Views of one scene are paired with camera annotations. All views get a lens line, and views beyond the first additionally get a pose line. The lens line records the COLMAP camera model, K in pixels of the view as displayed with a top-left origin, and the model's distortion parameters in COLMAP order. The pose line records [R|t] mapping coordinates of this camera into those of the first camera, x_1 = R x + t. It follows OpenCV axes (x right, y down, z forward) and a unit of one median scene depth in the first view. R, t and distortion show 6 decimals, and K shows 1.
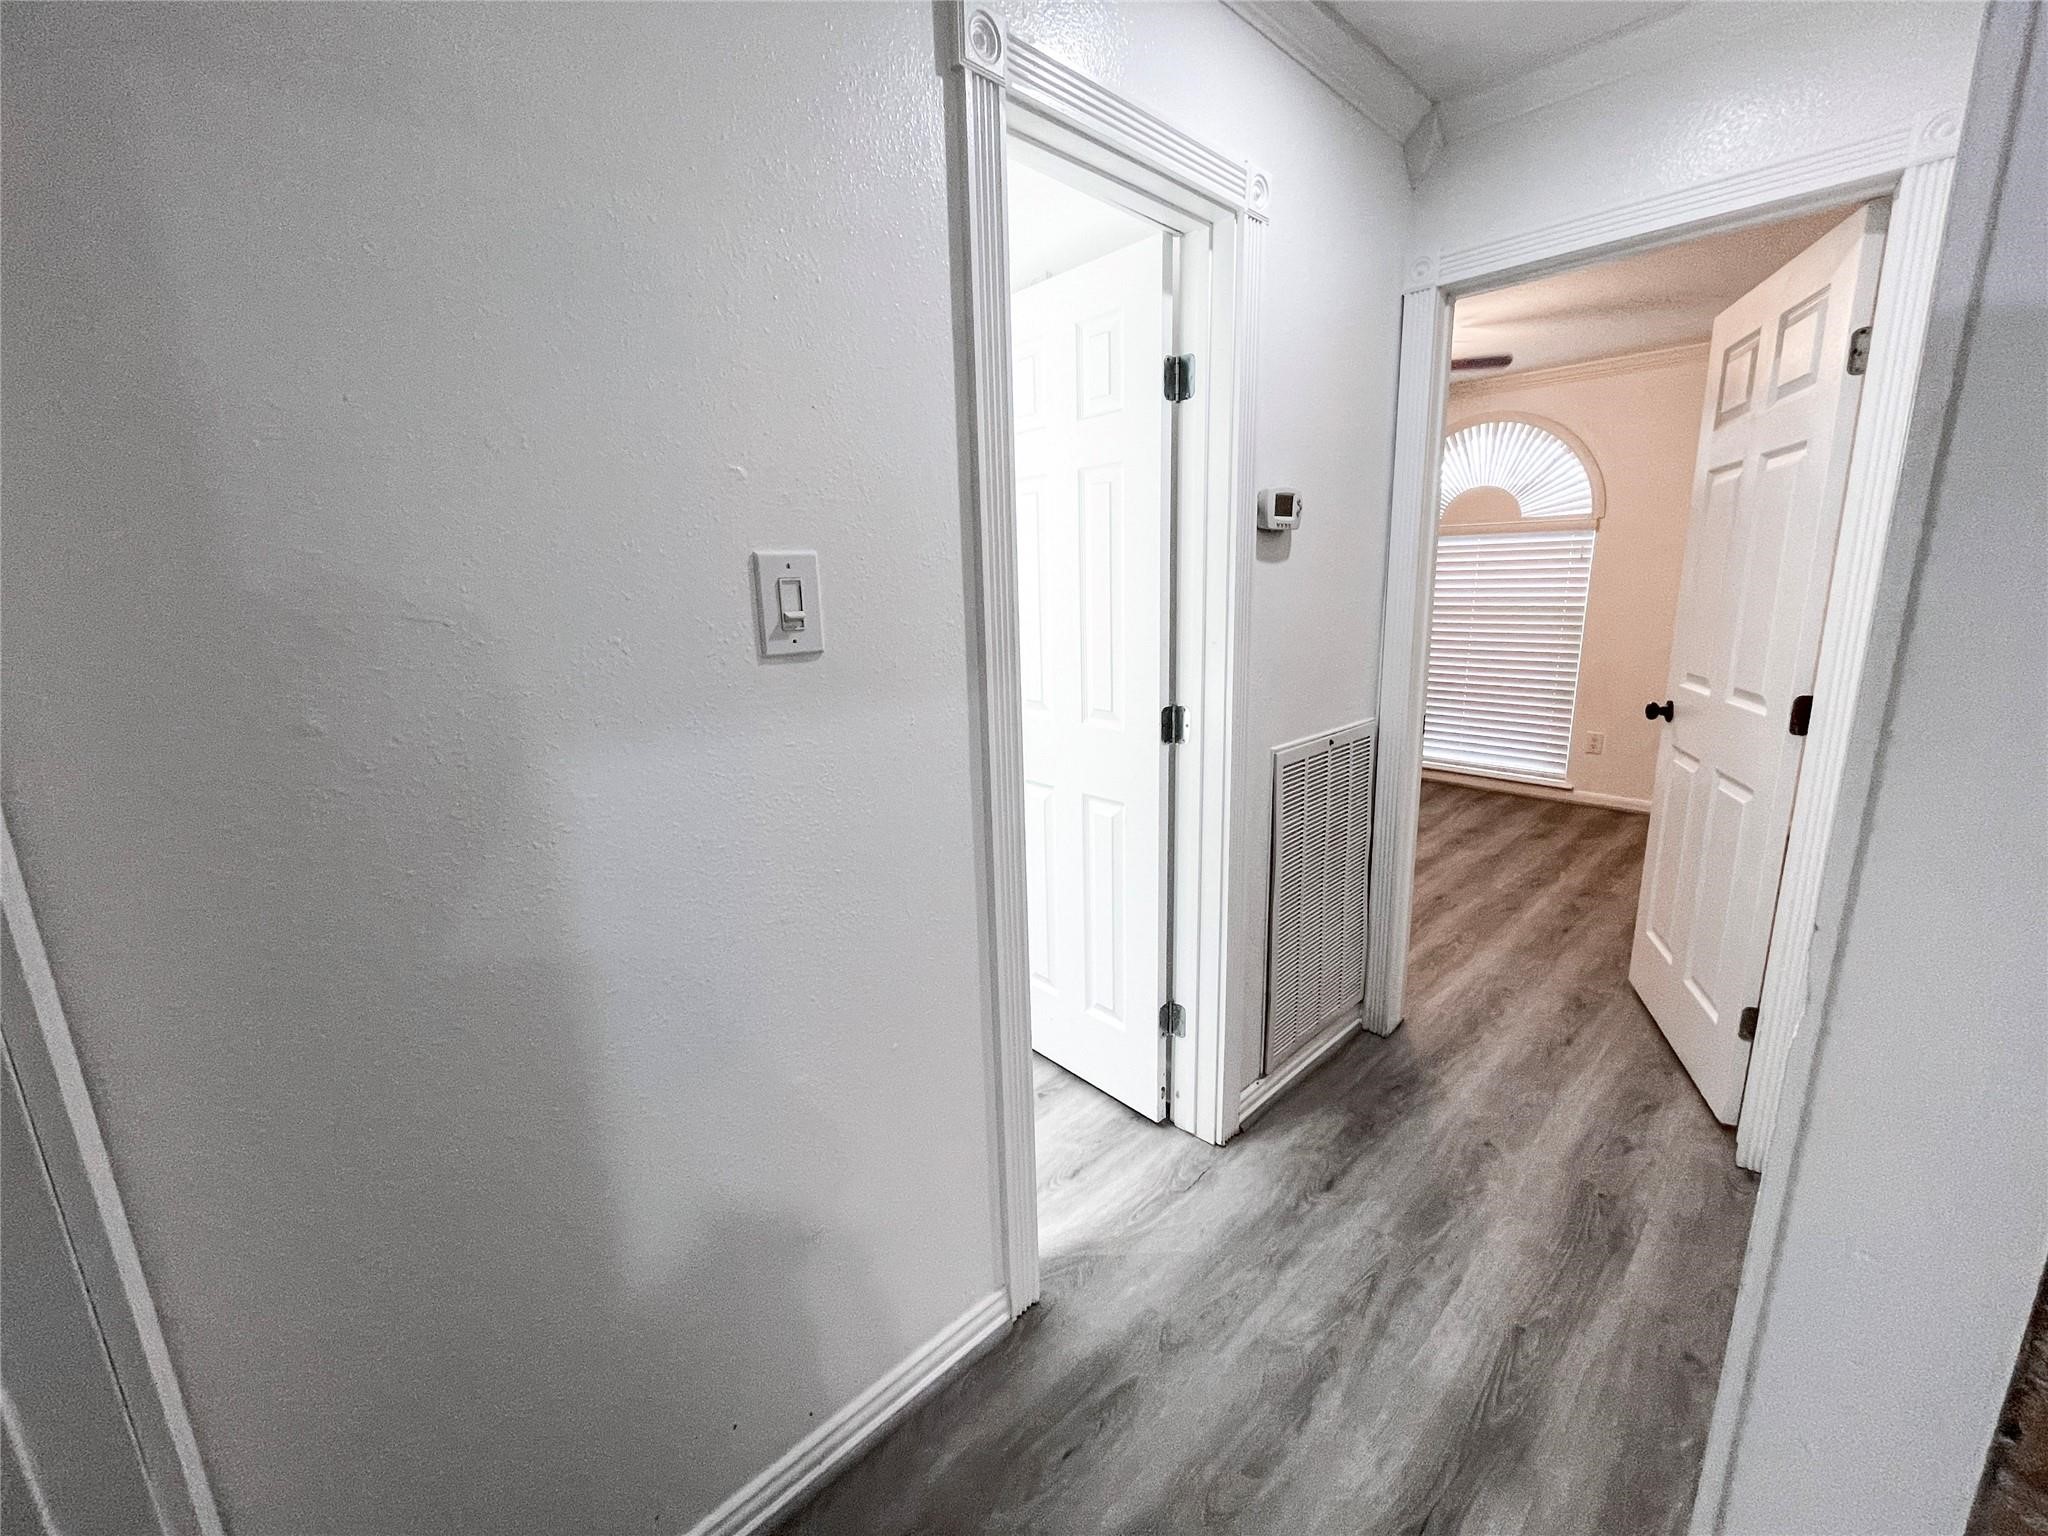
lens RADIAL K [[848.0, 0, 1017.0], [0, 848.0, 759.8], [0, 0, 1]] dist [-0.002364, -0.000056]
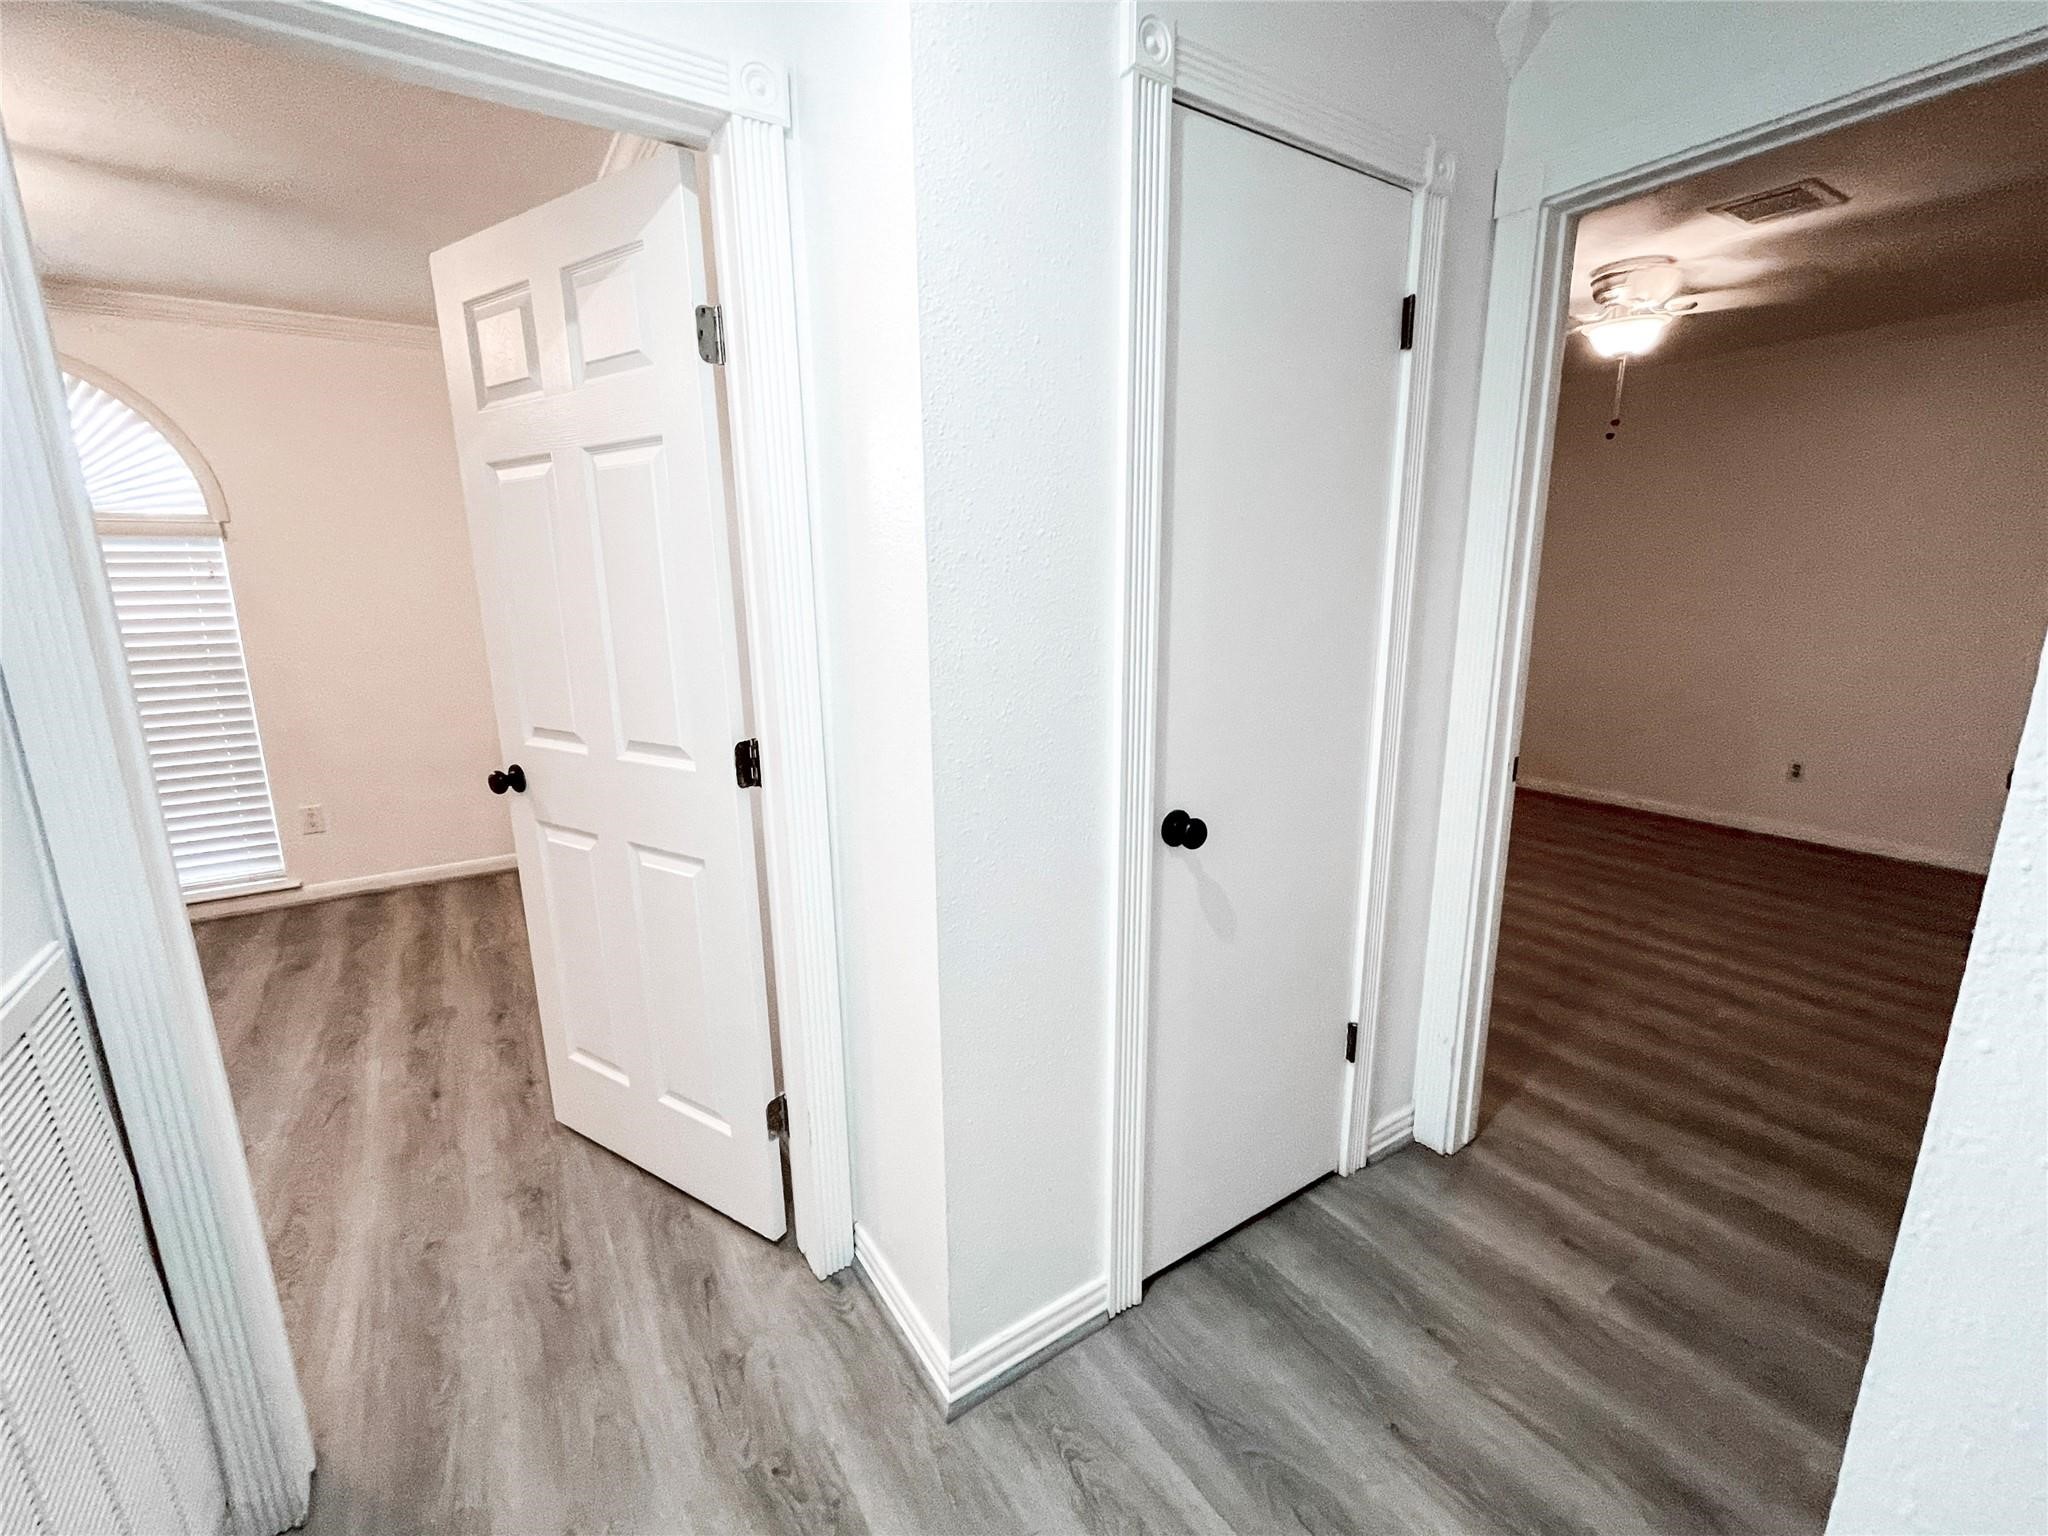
lens RADIAL K [[862.7, 0, 1024.0], [0, 862.7, 768.0], [0, 0, 1]] dist [-0.002524, -0.000528]
pose [[0.175229, -0.188064, 0.966399, 0.101250], [0.208695, 0.966375, 0.150218, -0.087490], [-0.962154, 0.175360, 0.208585, 0.396368]]
